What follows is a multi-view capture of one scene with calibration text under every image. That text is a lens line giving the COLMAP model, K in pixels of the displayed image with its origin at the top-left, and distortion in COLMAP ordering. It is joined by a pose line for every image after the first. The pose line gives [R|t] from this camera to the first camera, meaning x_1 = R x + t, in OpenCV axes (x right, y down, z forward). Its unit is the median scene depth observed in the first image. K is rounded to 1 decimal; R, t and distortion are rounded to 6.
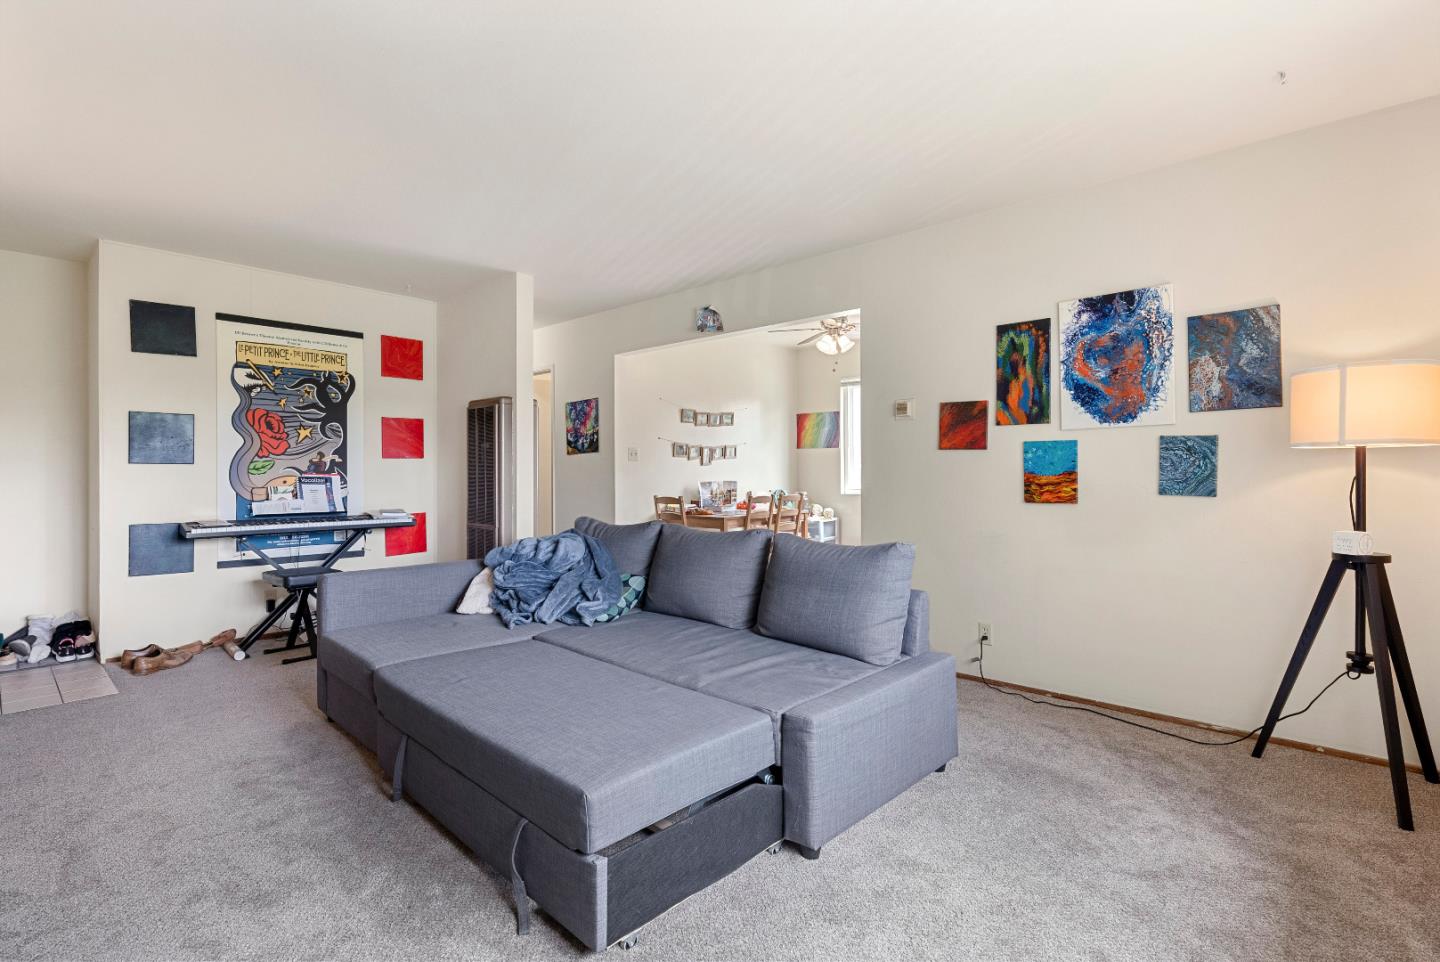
lens RADIAL K [[688.8, 0, 721.4], [0, 688.8, 465.7], [0, 0, 1]] dist [0.001784, 0.000153]
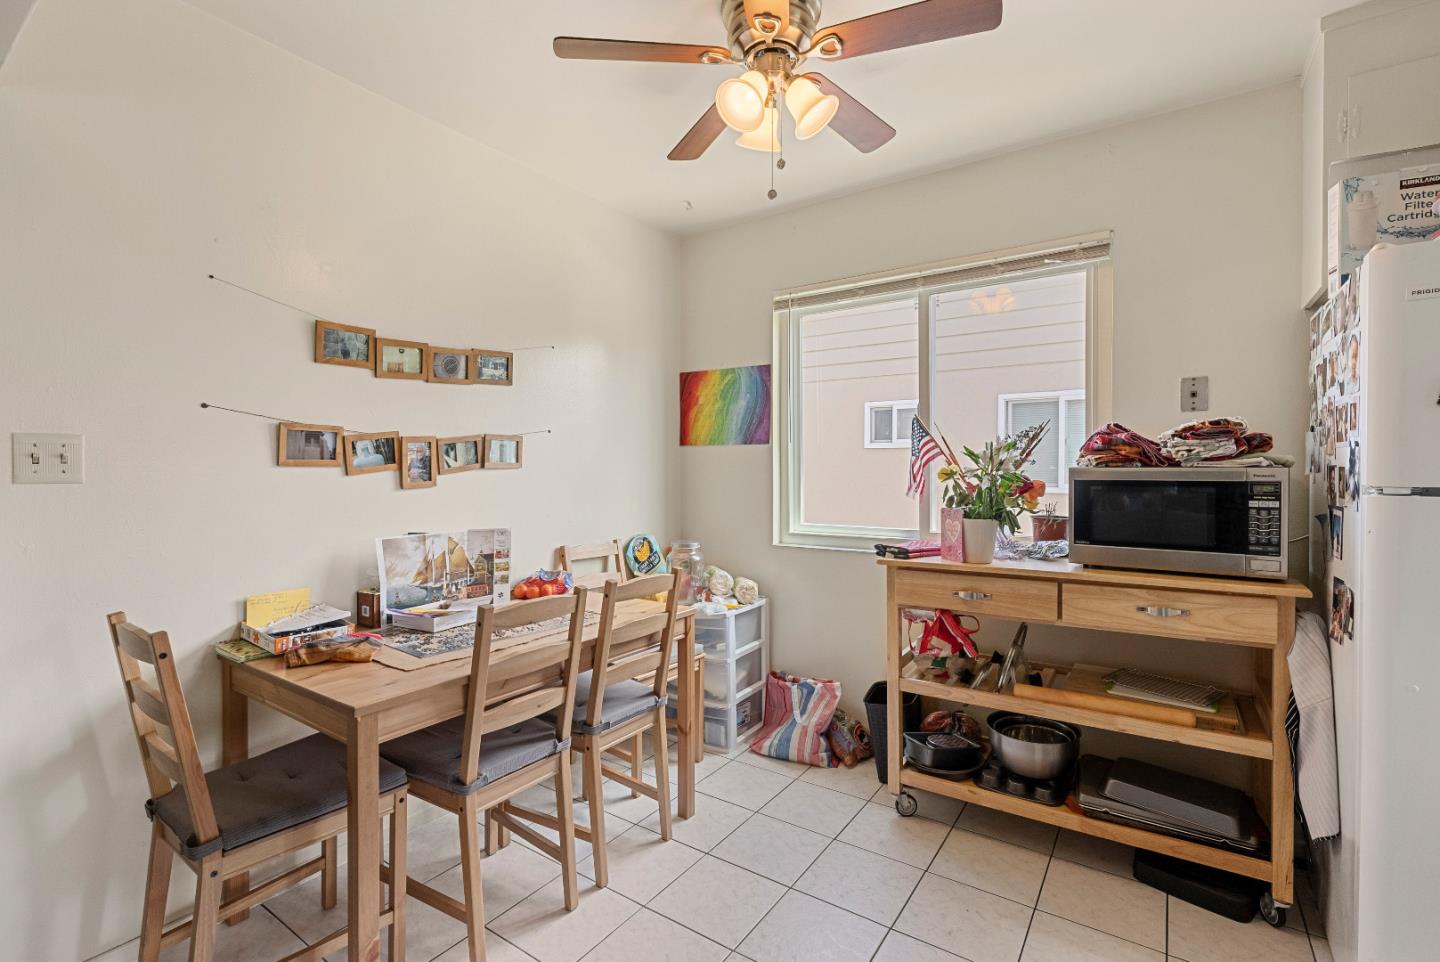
lens RADIAL K [[662.0, 0, 721.1], [0, 662.0, 467.4], [0, 0, 1]] dist [-0.001625, -0.000390]
pose [[0.991849, 0.004161, 0.127348, 0.093387], [-0.004782, 0.999978, 0.004576, -0.014080], [-0.127327, -0.005148, 0.991847, 0.640113]]
